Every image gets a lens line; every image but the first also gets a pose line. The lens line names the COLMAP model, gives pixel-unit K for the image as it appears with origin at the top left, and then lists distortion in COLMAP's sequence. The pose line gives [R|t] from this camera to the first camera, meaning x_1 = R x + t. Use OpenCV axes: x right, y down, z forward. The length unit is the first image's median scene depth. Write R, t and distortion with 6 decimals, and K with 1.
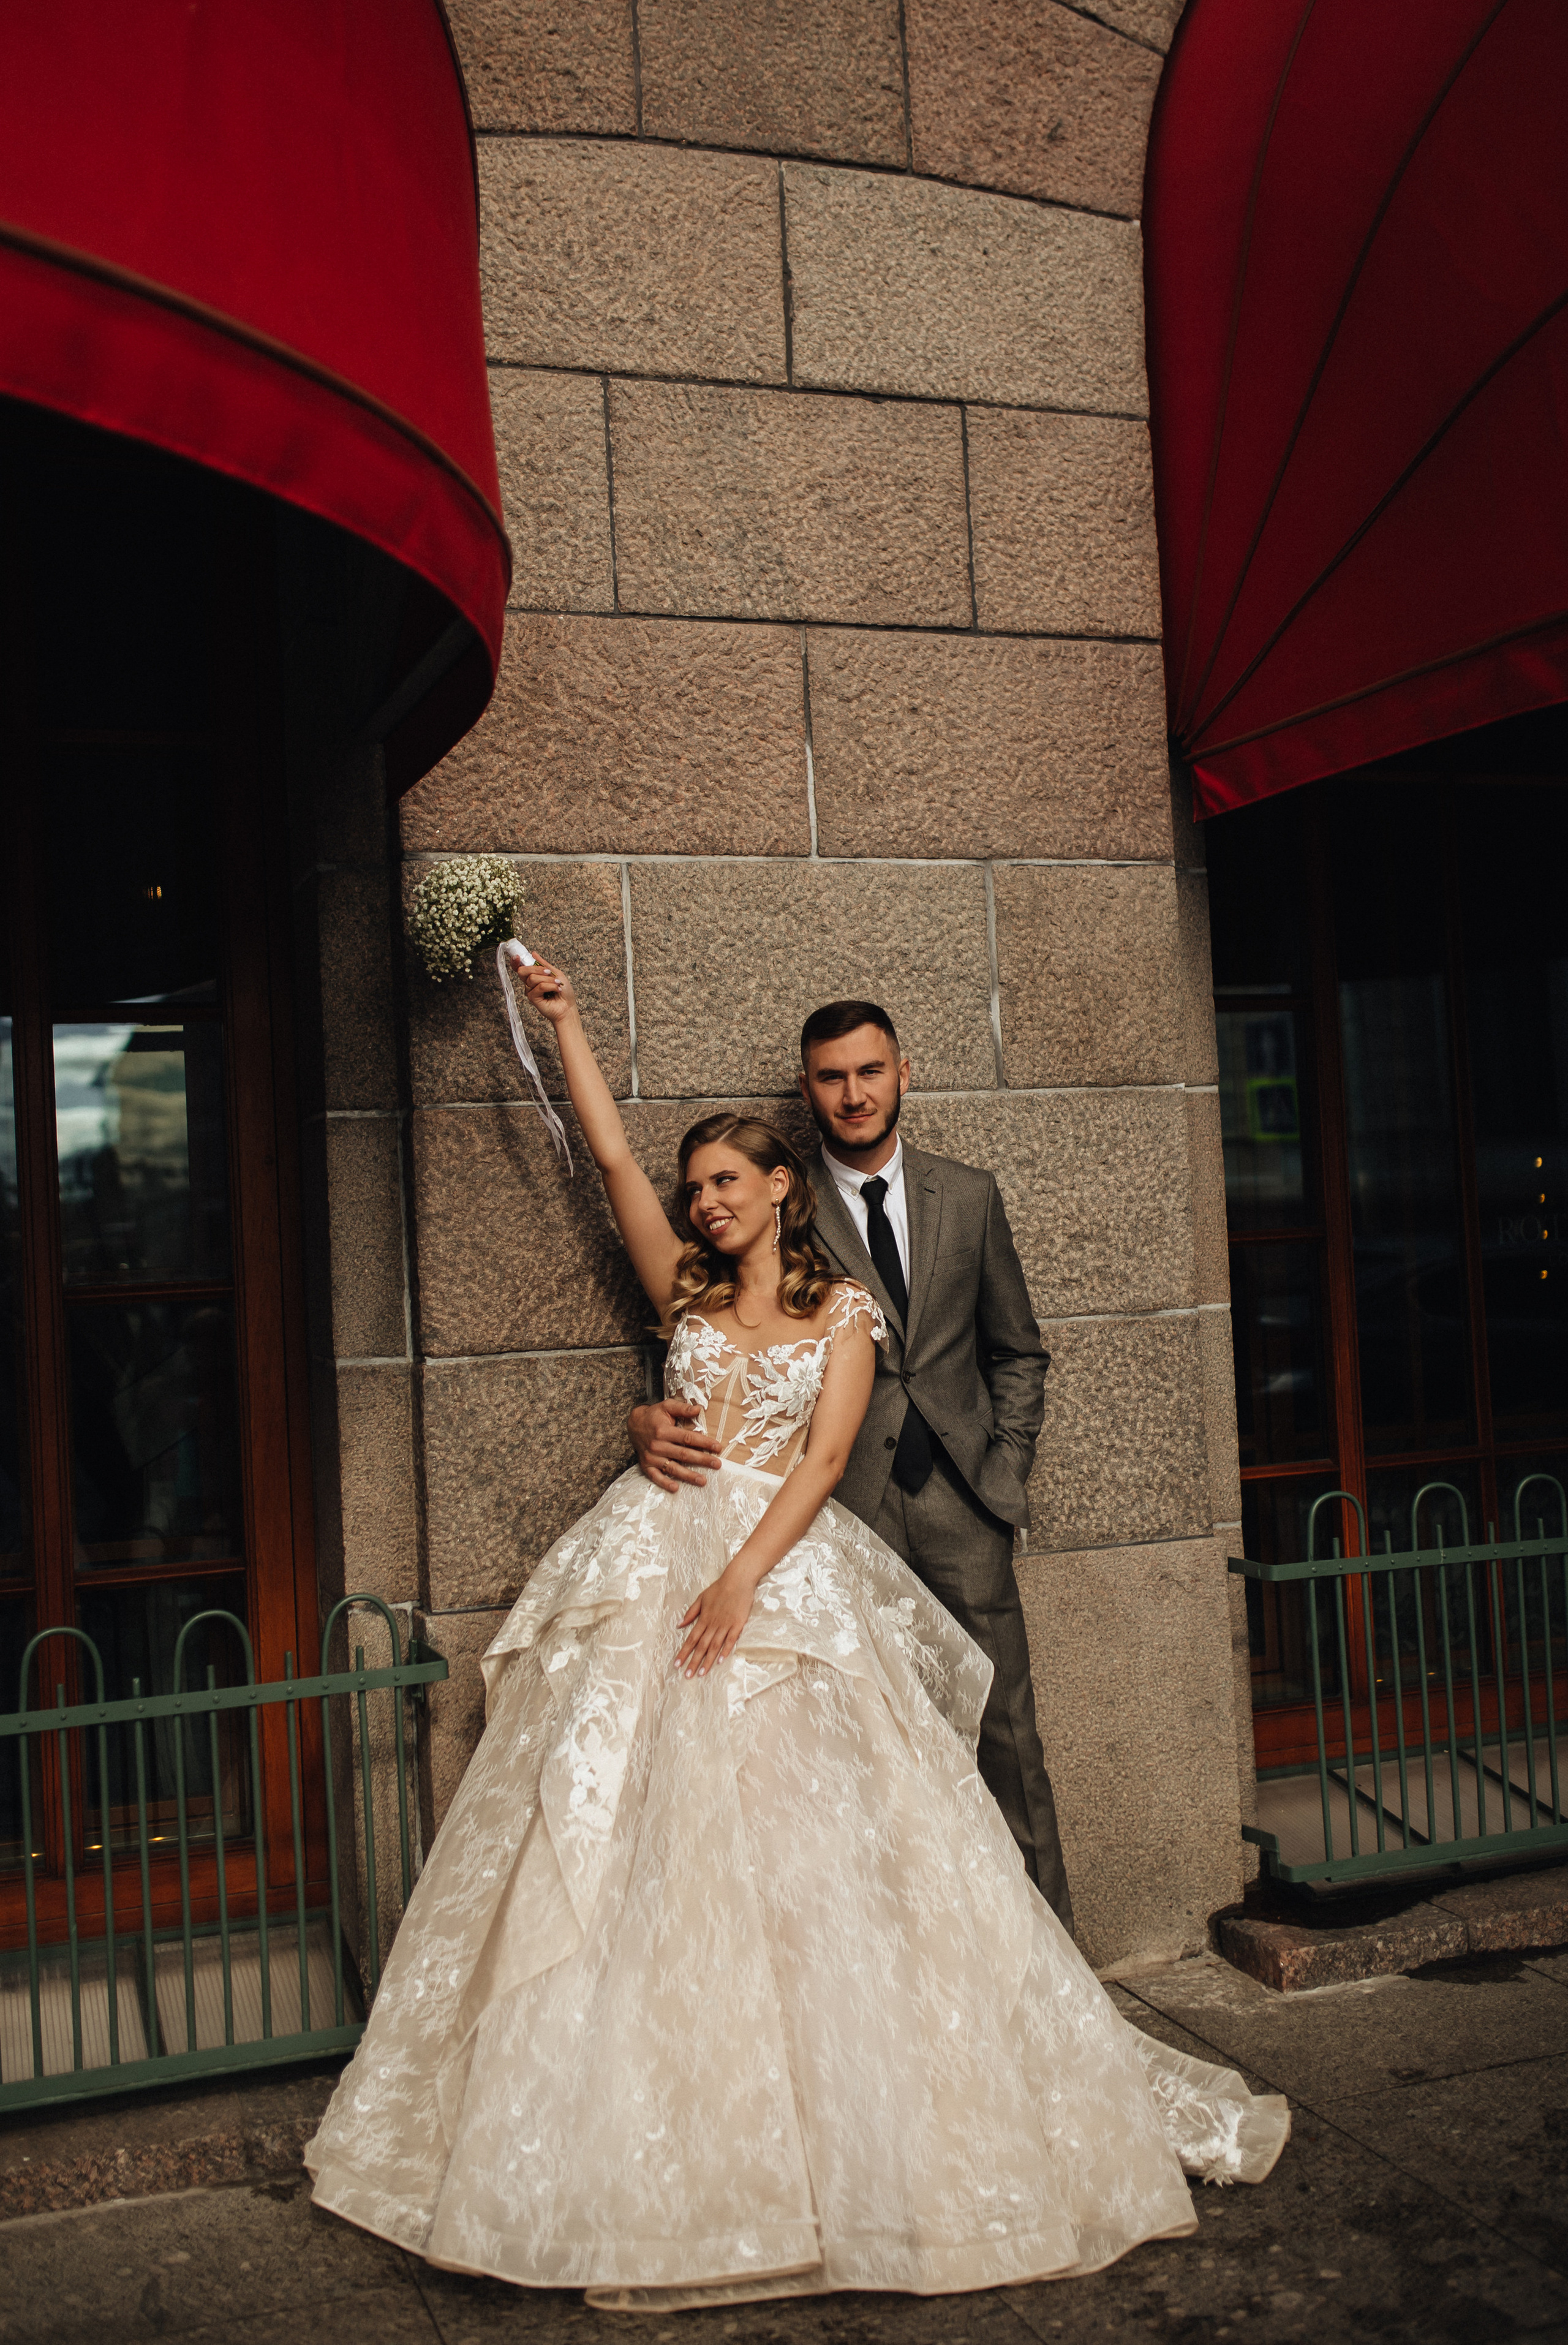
lens RADIAL K [[2257.1, 0, 757.8], [0, 2257.1, 1153.3], [0, 0, 1]] dist [-0.003577, 0.017542]
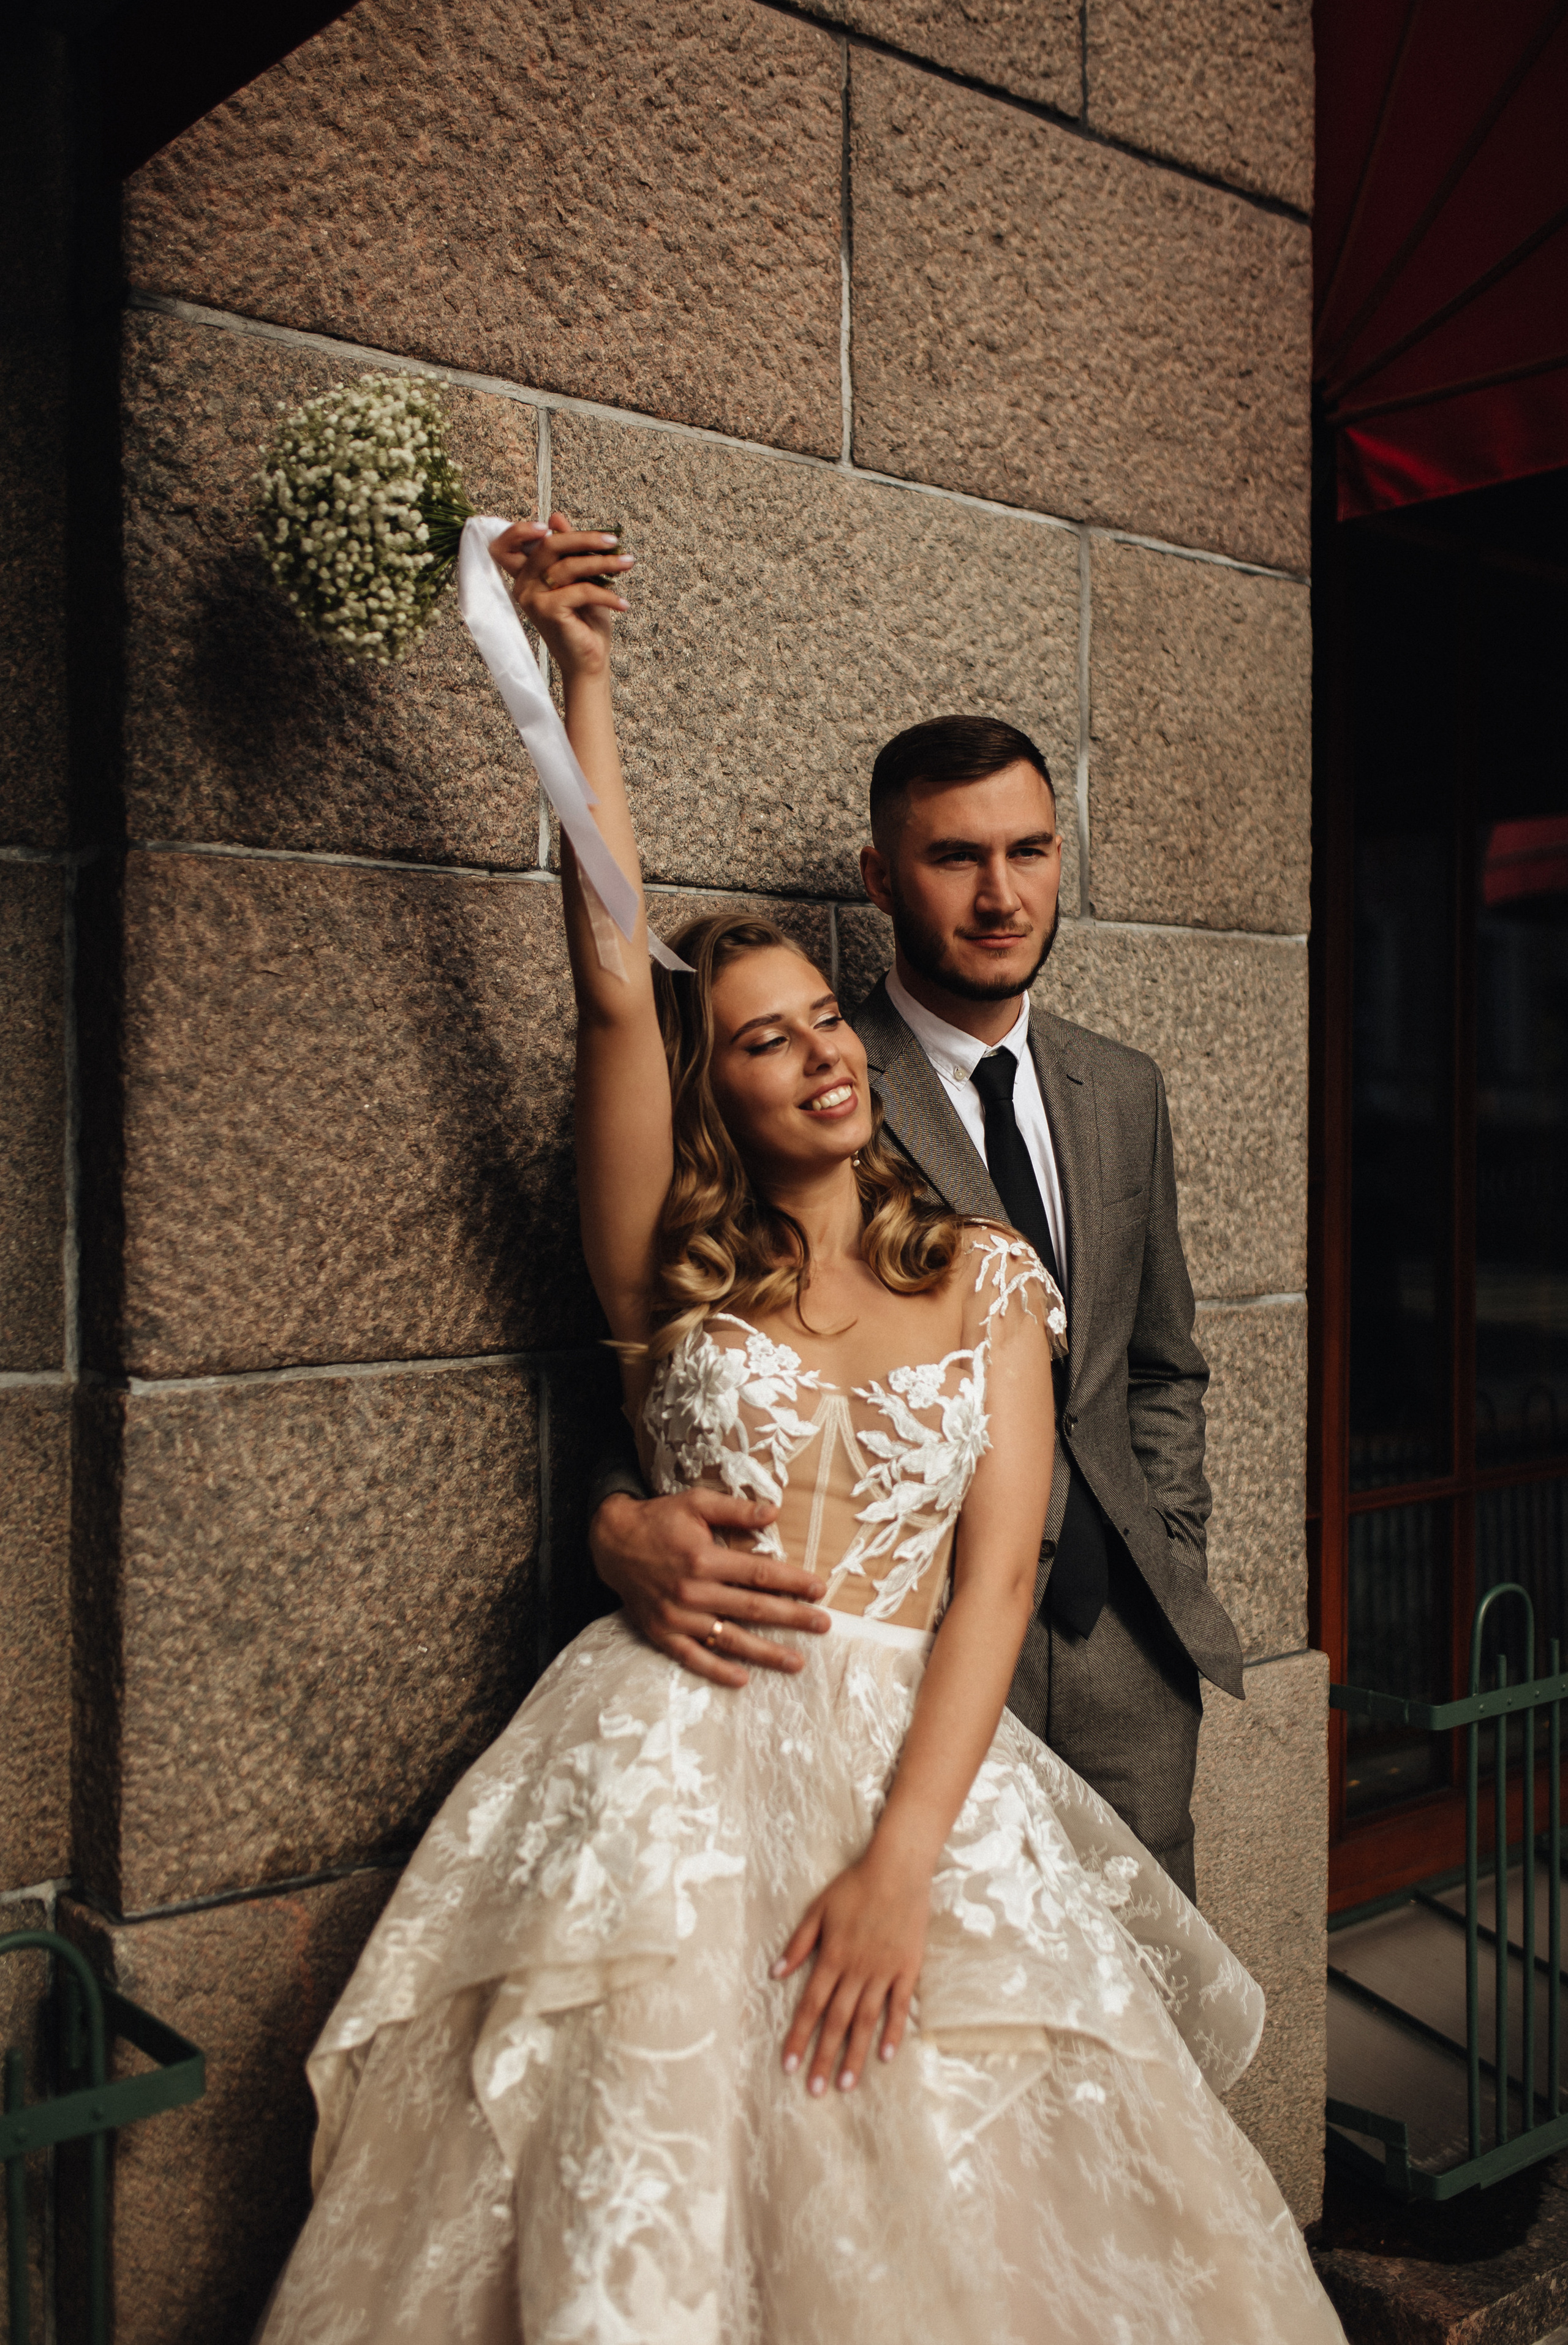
lens RADIAL K [[2257.1, 0, 757.8], [0, 2257.1, 1153.3], [0, 0, 1]] dist [-0.003577, 0.017542]
pose [[0.937835, 0.042010, 0.344529, -0.179498], [-0.053530, 0.998278, 0.023989, 0.024153], [-0.342928, -0.040940, 0.938469, 0.491988]]
